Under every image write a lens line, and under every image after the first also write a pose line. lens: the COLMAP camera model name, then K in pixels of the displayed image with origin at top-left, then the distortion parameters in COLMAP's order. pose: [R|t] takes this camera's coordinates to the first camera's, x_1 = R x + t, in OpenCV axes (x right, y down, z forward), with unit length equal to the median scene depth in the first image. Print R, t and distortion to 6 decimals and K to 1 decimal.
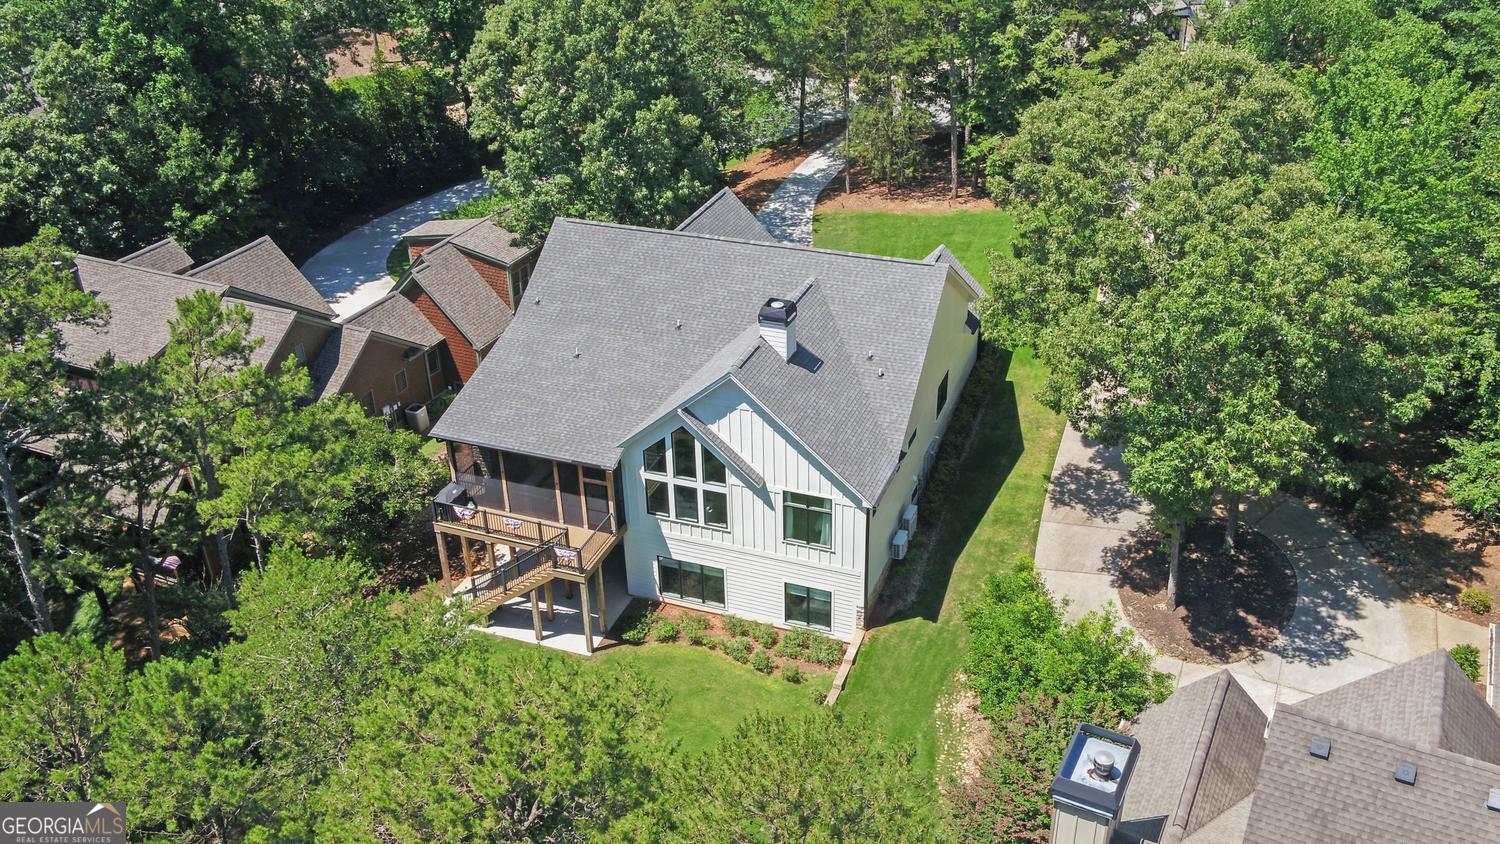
lens RADIAL K [[1340.3, 0, 750.0], [0, 1340.3, 422.0], [0, 0, 1]] dist [-0.009033, -0.004602]
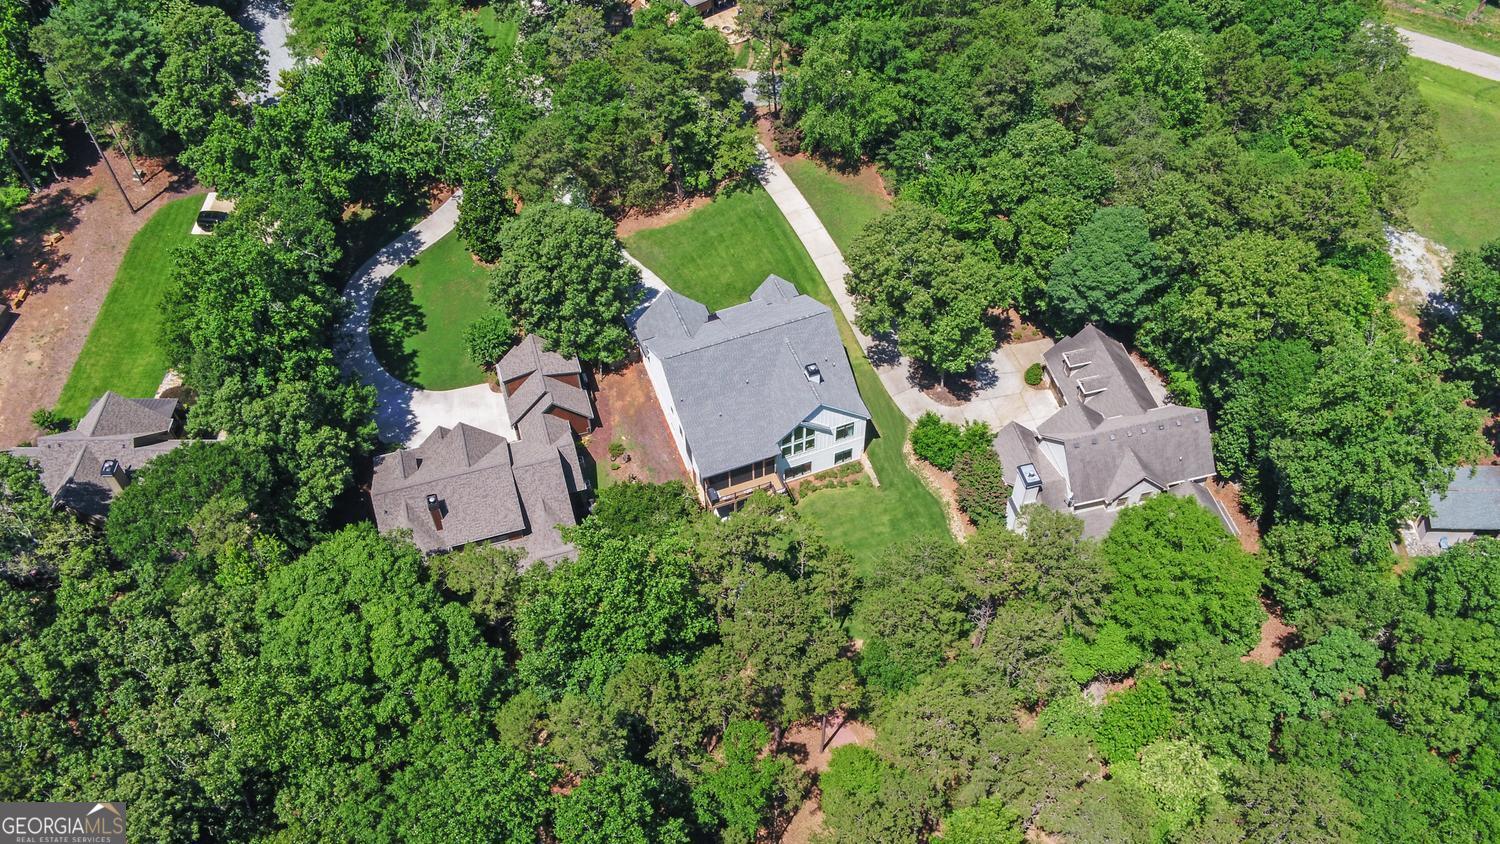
lens RADIAL K [[1277.1, 0, 750.0], [0, 1277.1, 422.0], [0, 0, 1]] dist [-0.004531, -0.003876]
pose [[0.748697, -0.503198, 0.431562, -1.143337], [0.322278, 0.845187, 0.426376, -1.048347], [-0.579302, -0.180143, 0.794958, -0.865959]]
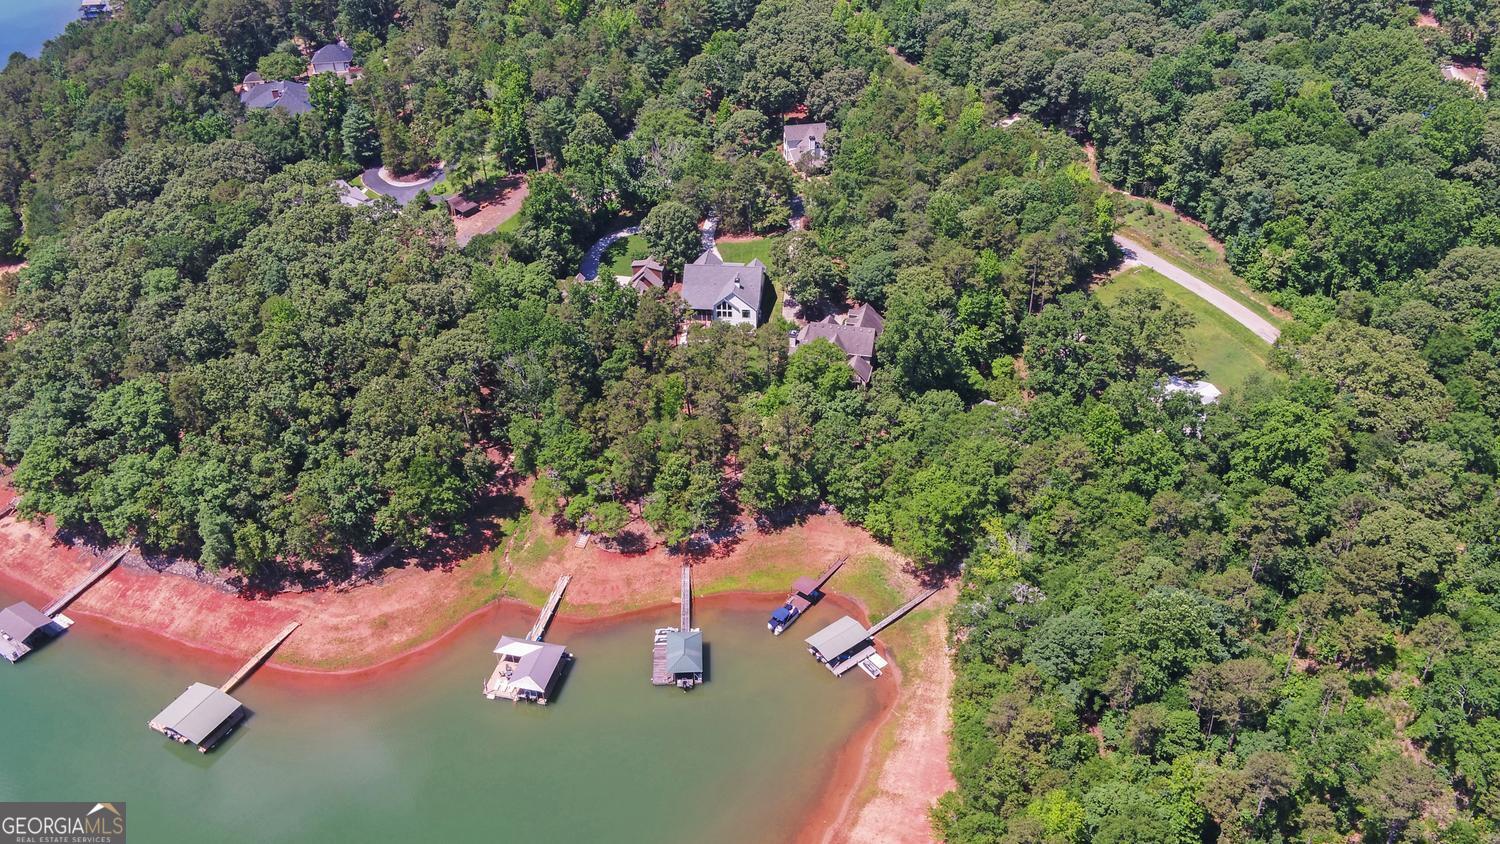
lens RADIAL K [[1340.3, 0, 750.0], [0, 1340.3, 422.0], [0, 0, 1]] dist [-0.009033, -0.004602]
pose [[0.970629, -0.144080, 0.192668, -1.167173], [0.121243, 0.984653, 0.125535, -0.202682], [-0.207798, -0.098488, 0.973201, -4.919287]]
